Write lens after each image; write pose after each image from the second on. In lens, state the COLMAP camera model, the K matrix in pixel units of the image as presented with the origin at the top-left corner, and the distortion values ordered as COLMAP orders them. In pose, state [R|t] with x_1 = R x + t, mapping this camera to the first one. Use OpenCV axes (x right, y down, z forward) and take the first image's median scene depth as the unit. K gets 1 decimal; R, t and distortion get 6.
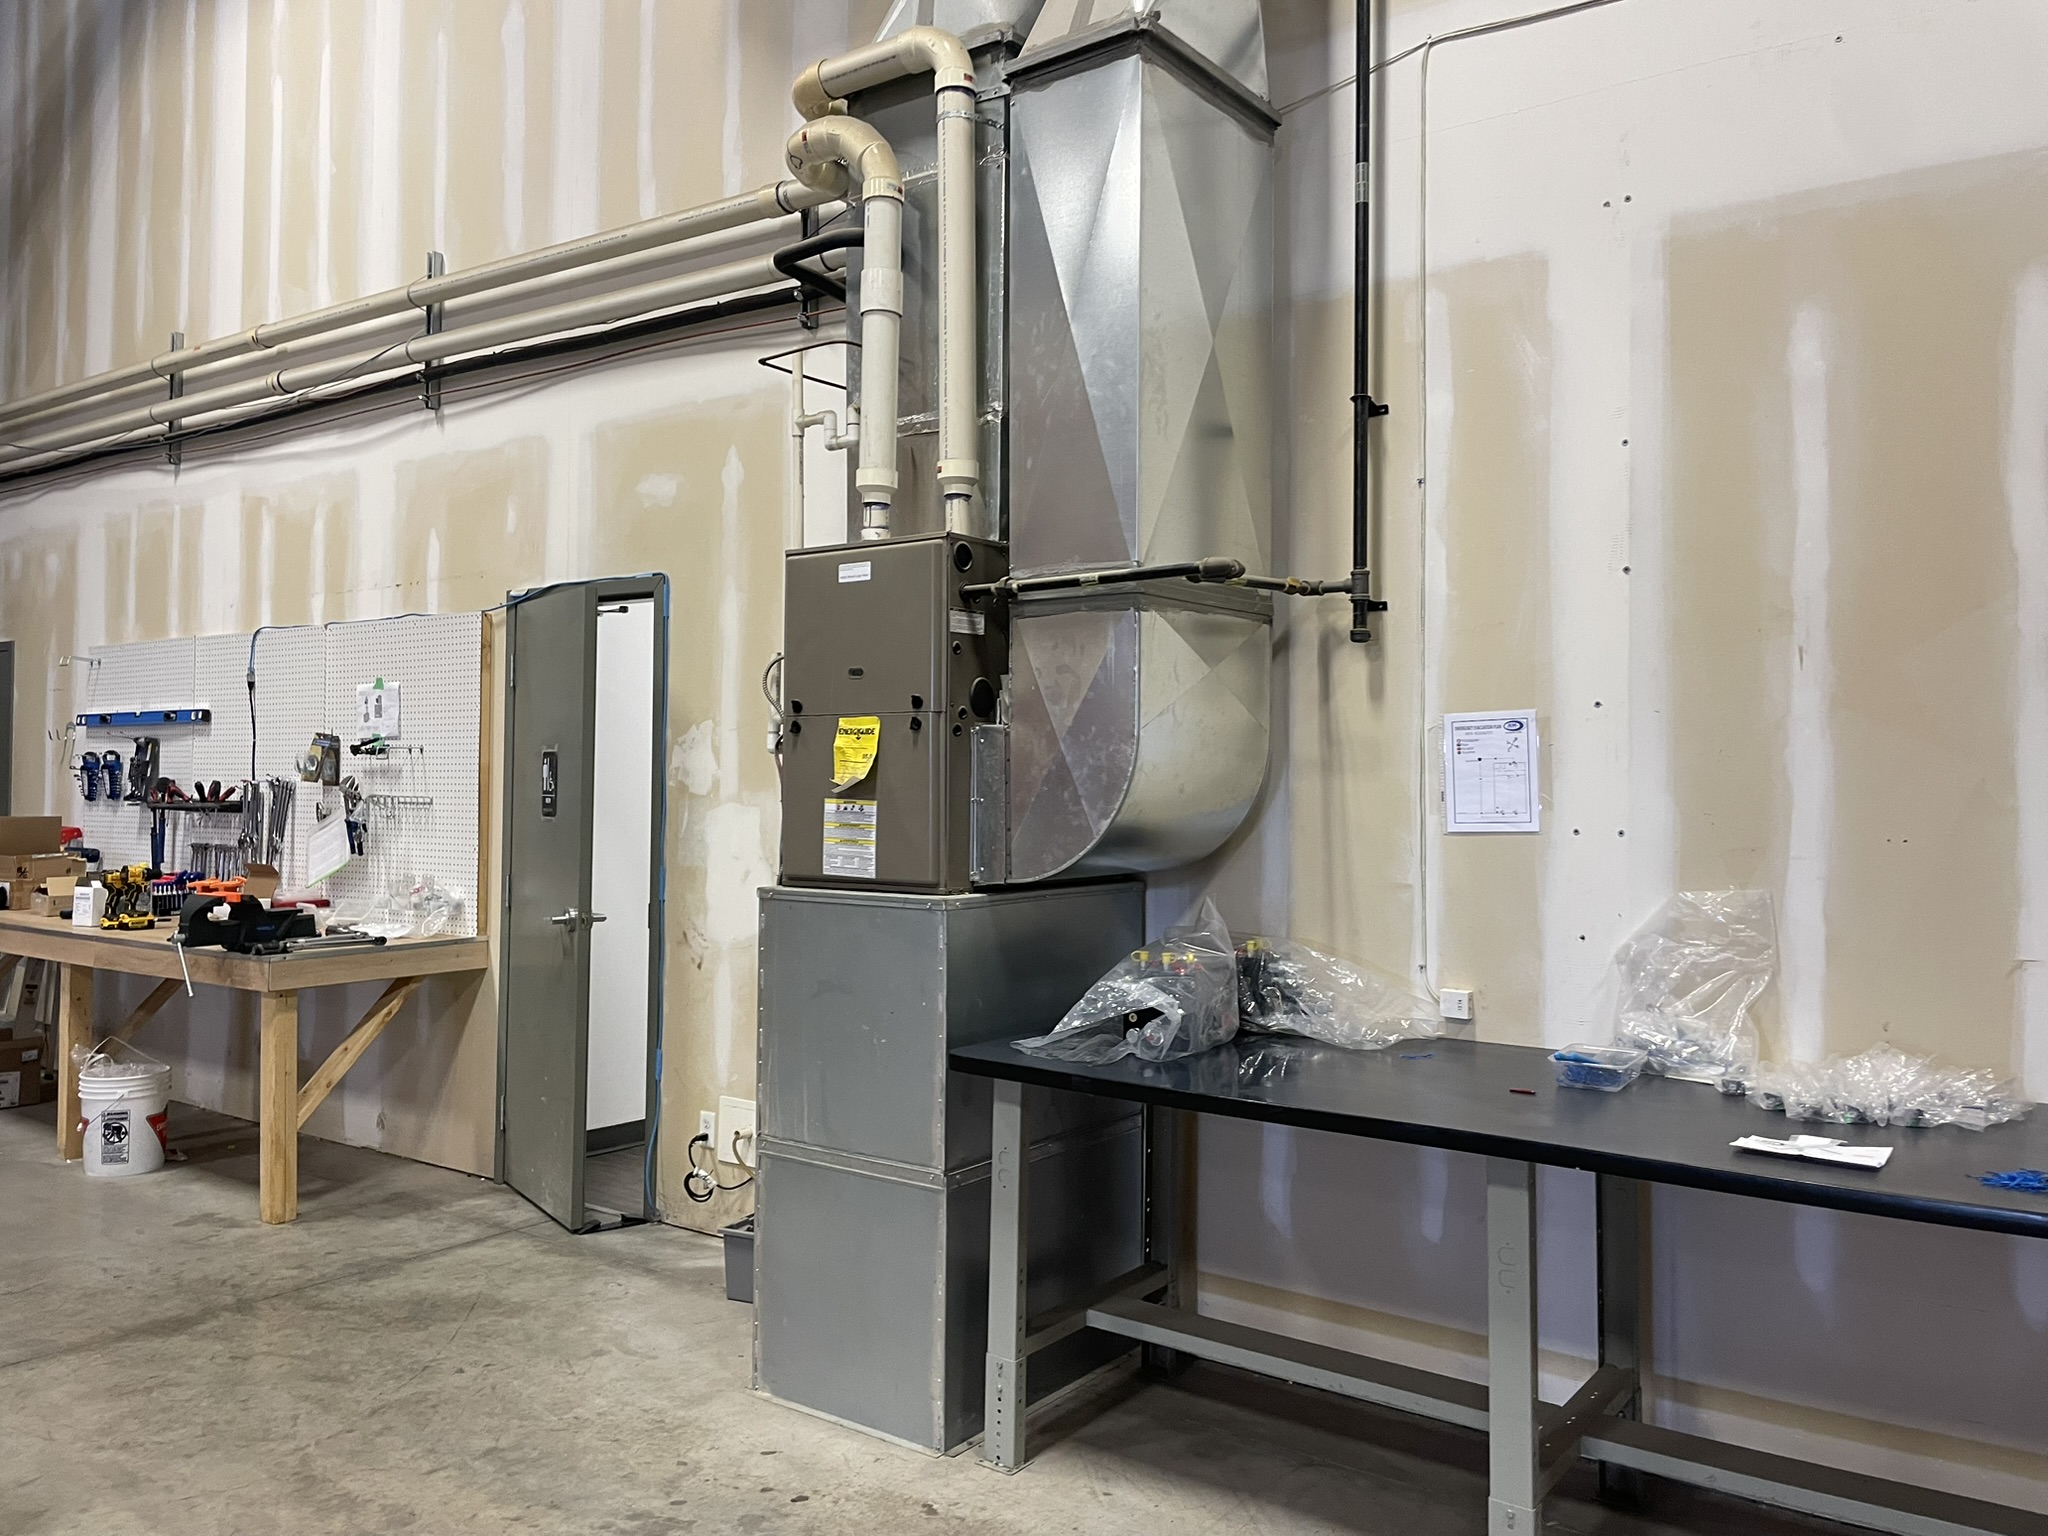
lens RADIAL K [[1549.1, 0, 1014.8], [0, 1549.1, 753.6], [0, 0, 1]] dist [0.080936, -0.128196]
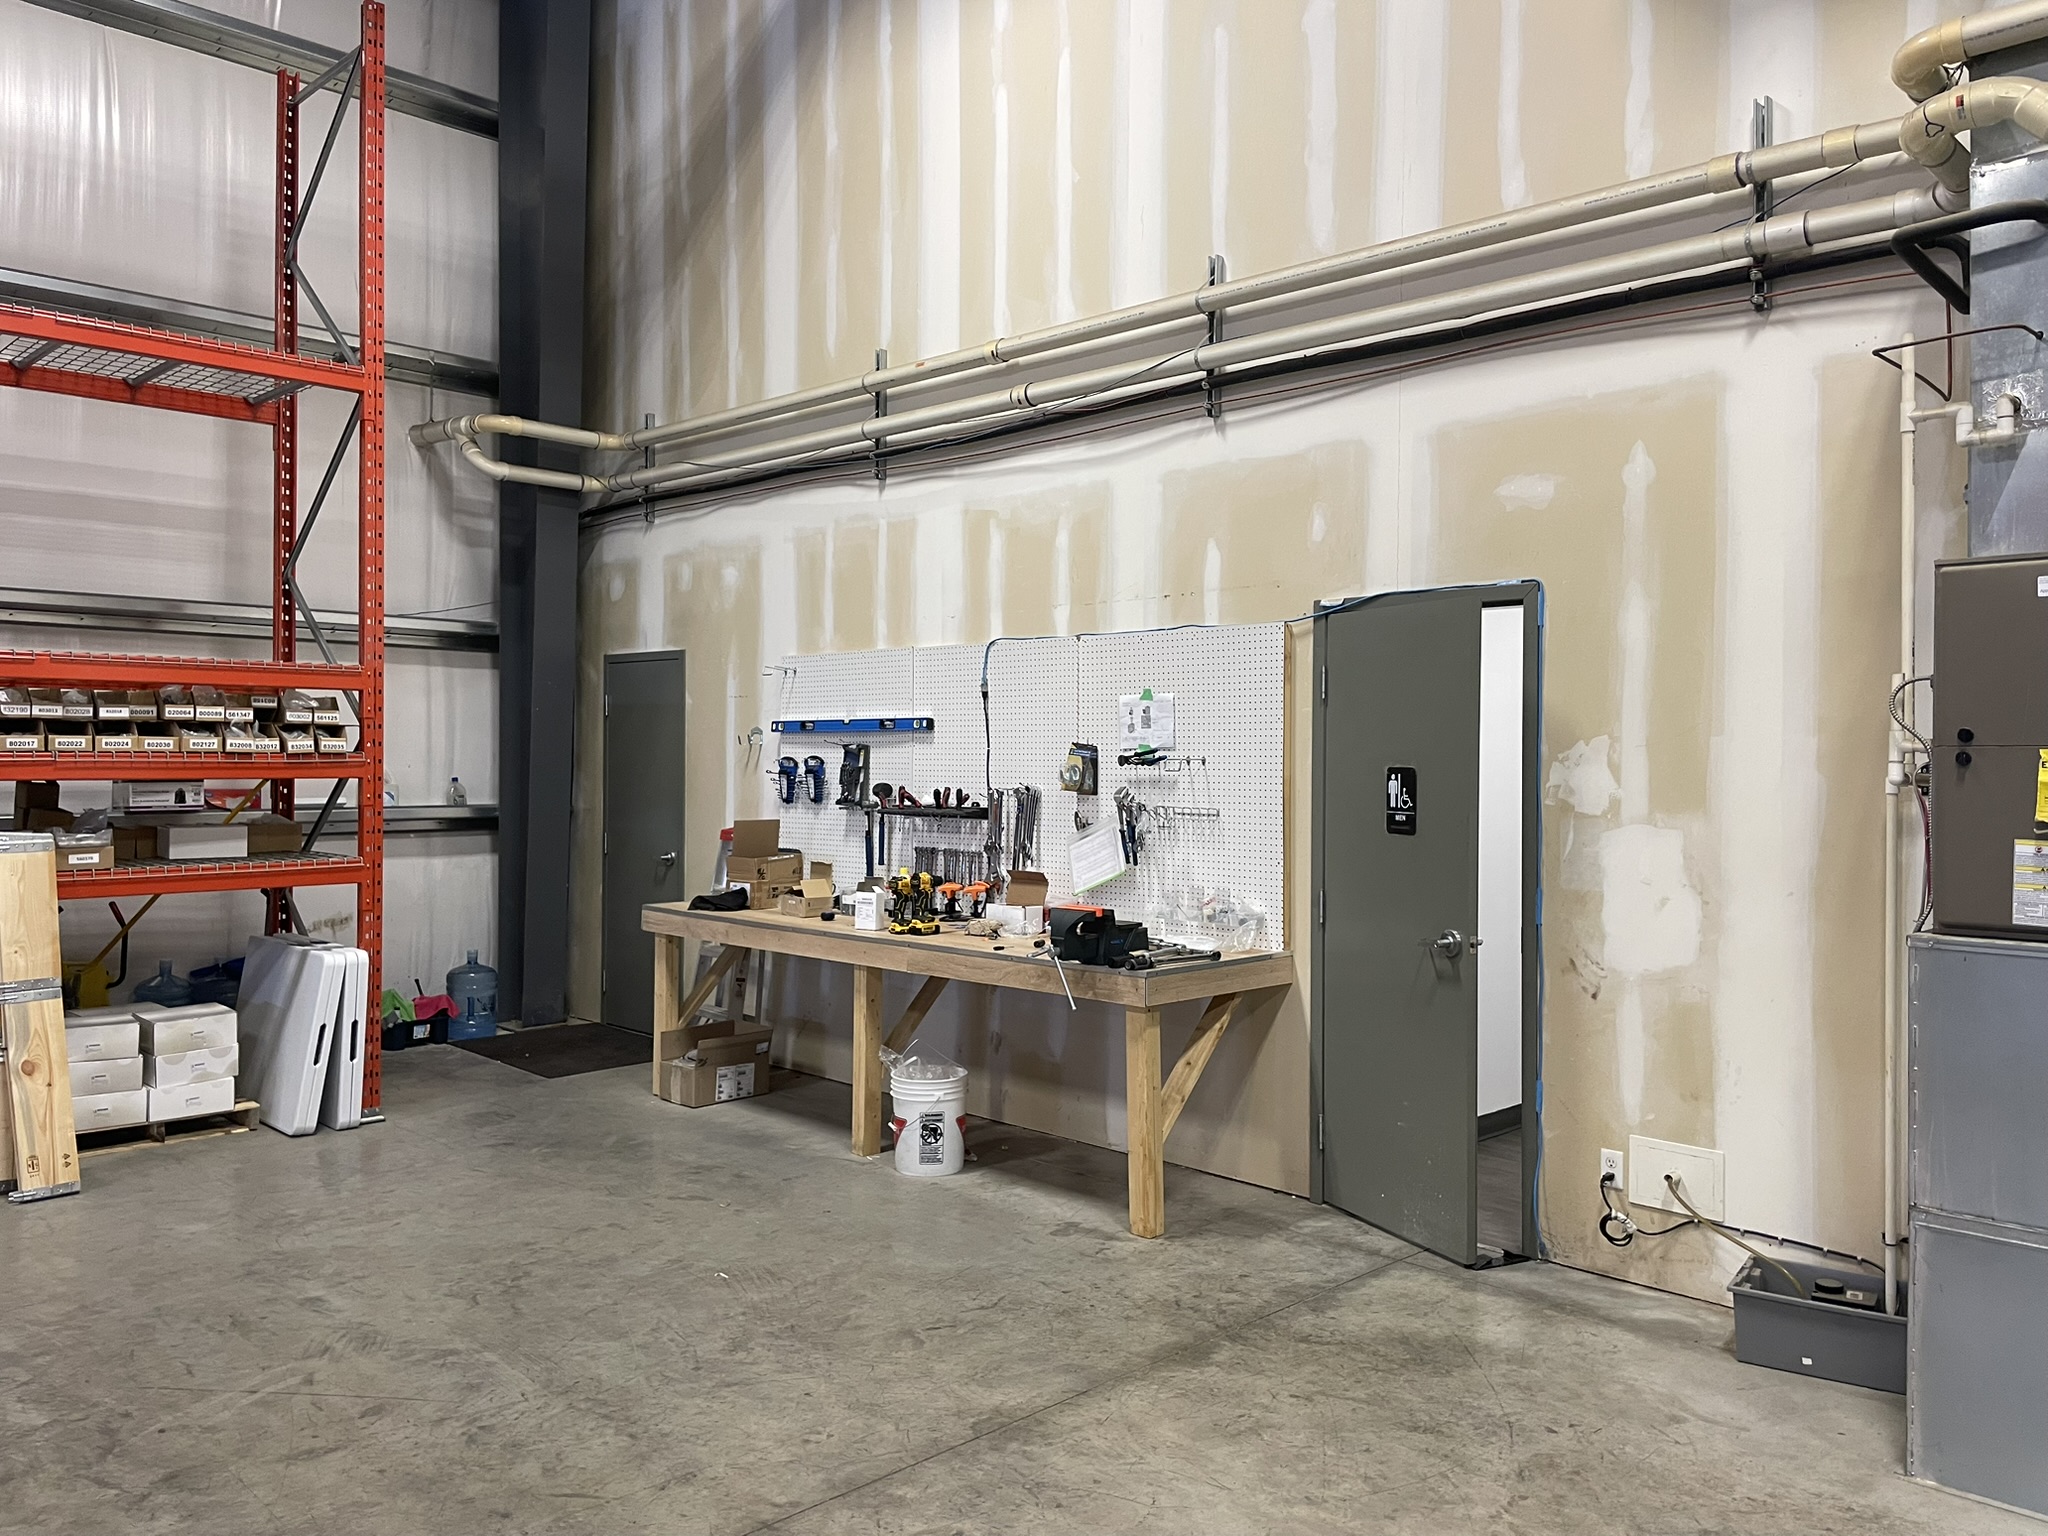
lens RADIAL K [[1542.3, 0, 1024.0], [0, 1542.3, 768.0], [0, 0, 1]] dist [0.102314, -0.137786]
pose [[0.986074, 0.000173, -0.166309, -0.373059], [0.003758, 0.999721, 0.023324, -0.024543], [0.166267, -0.023625, 0.985798, 0.009164]]
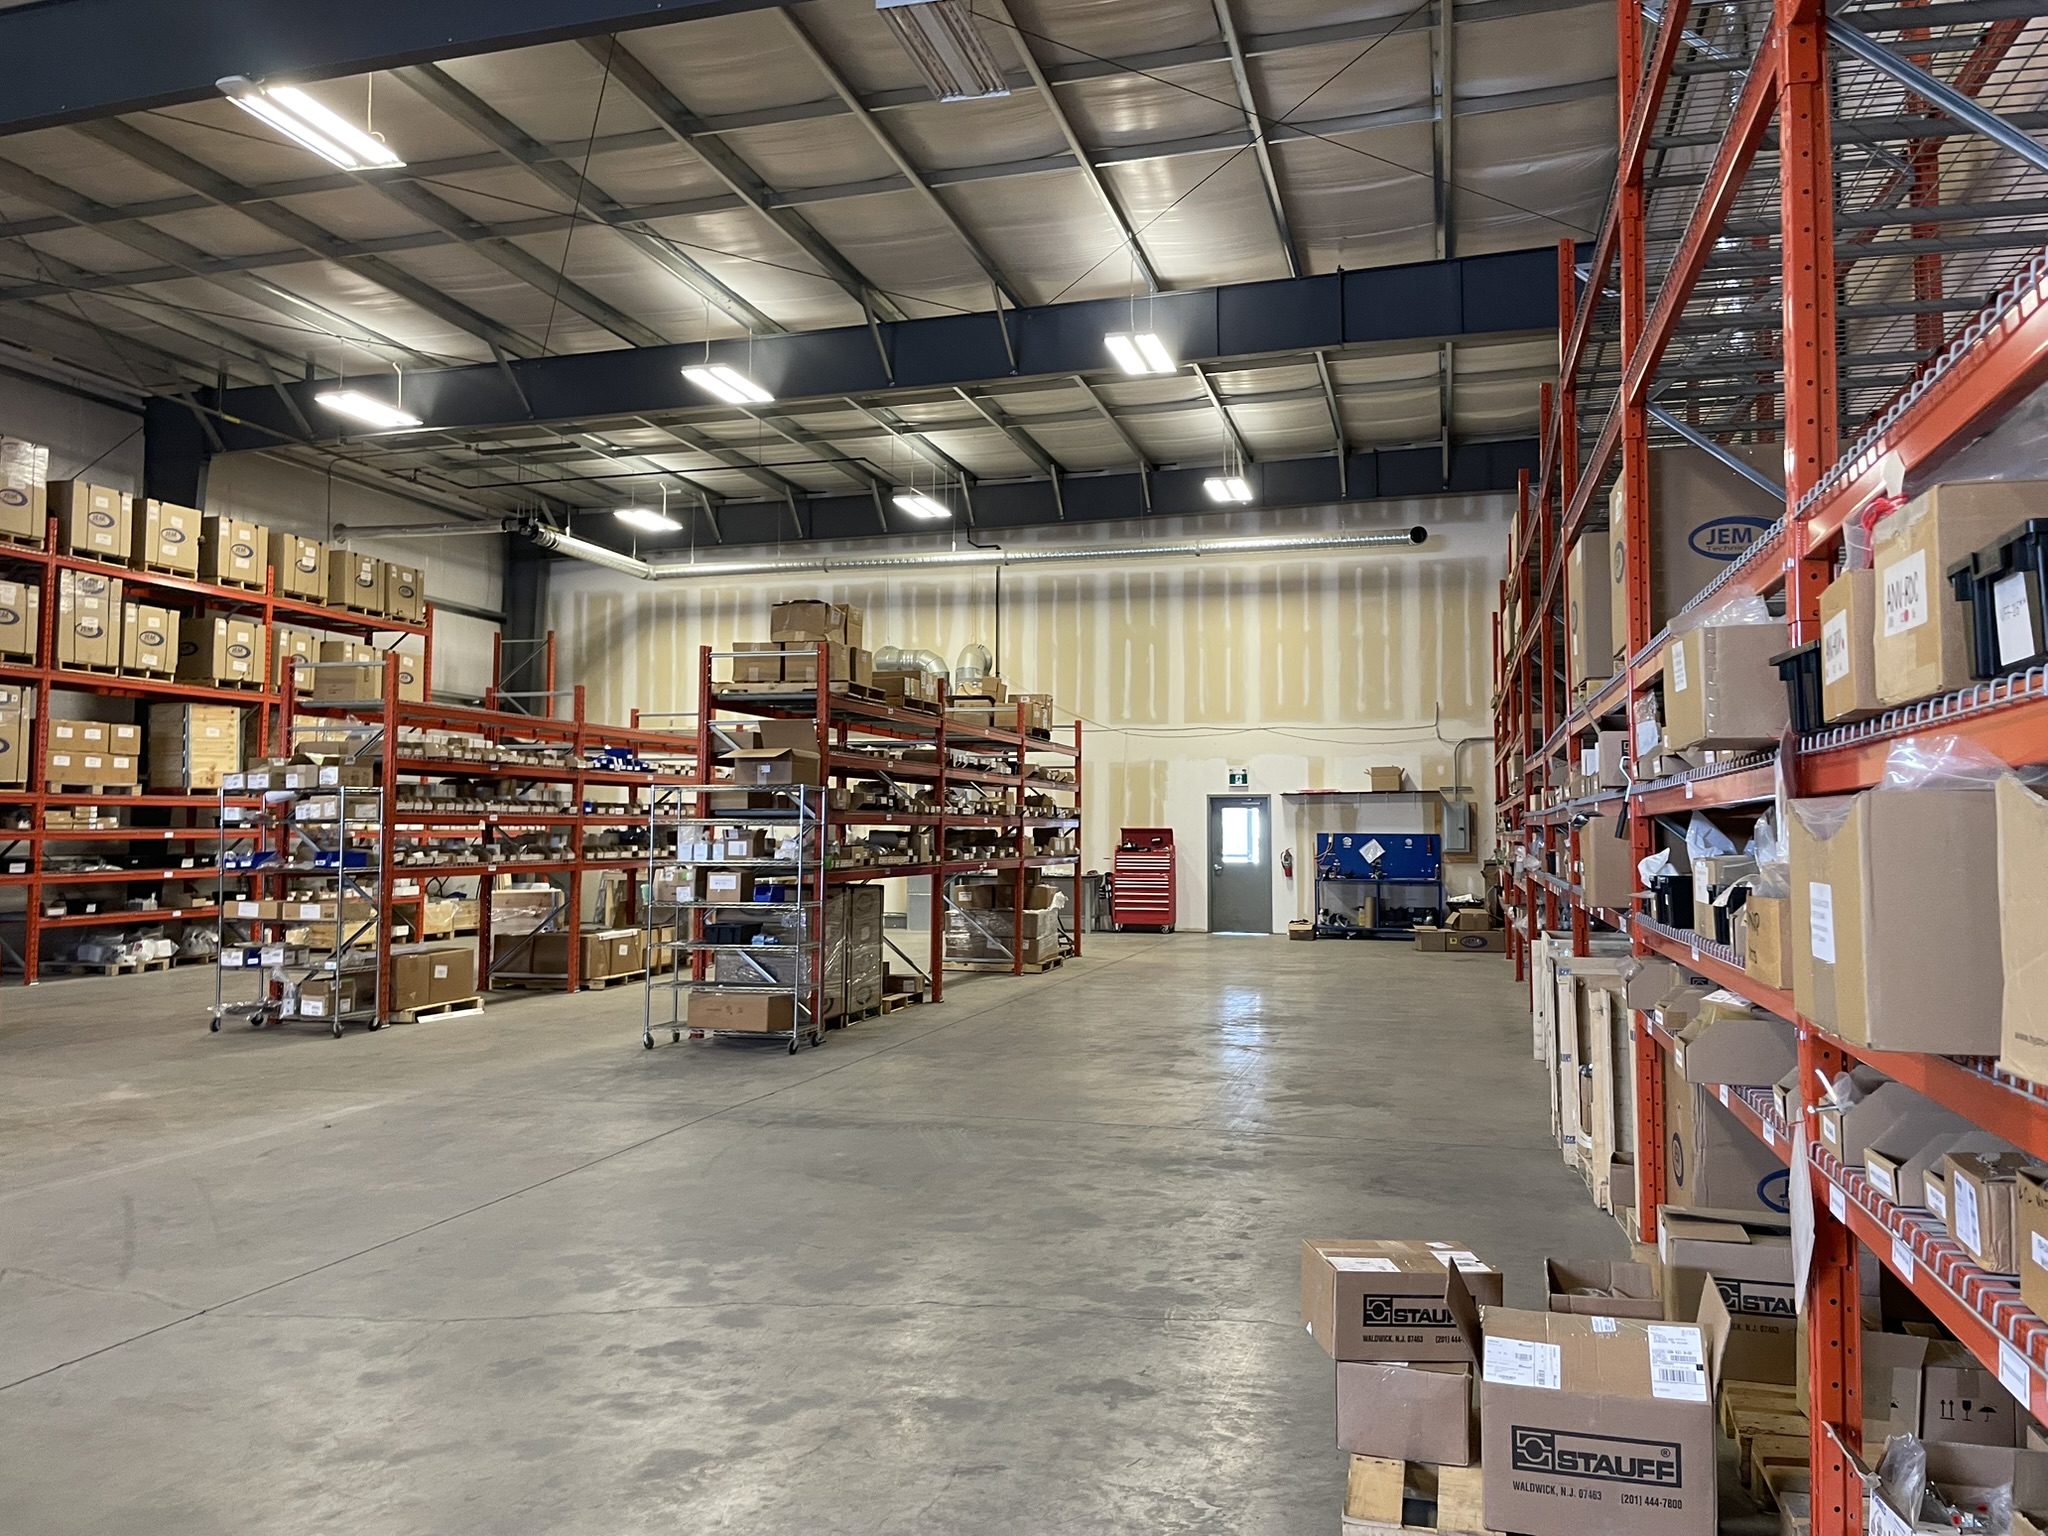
lens RADIAL K [[1549.1, 0, 1014.8], [0, 1549.1, 753.6], [0, 0, 1]] dist [0.080936, -0.128196]
pose [[0.944497, 0.011697, 0.328310, -1.272120], [-0.001033, 0.999467, -0.032638, -0.082222], [-0.328517, 0.030487, 0.944006, -3.572018]]
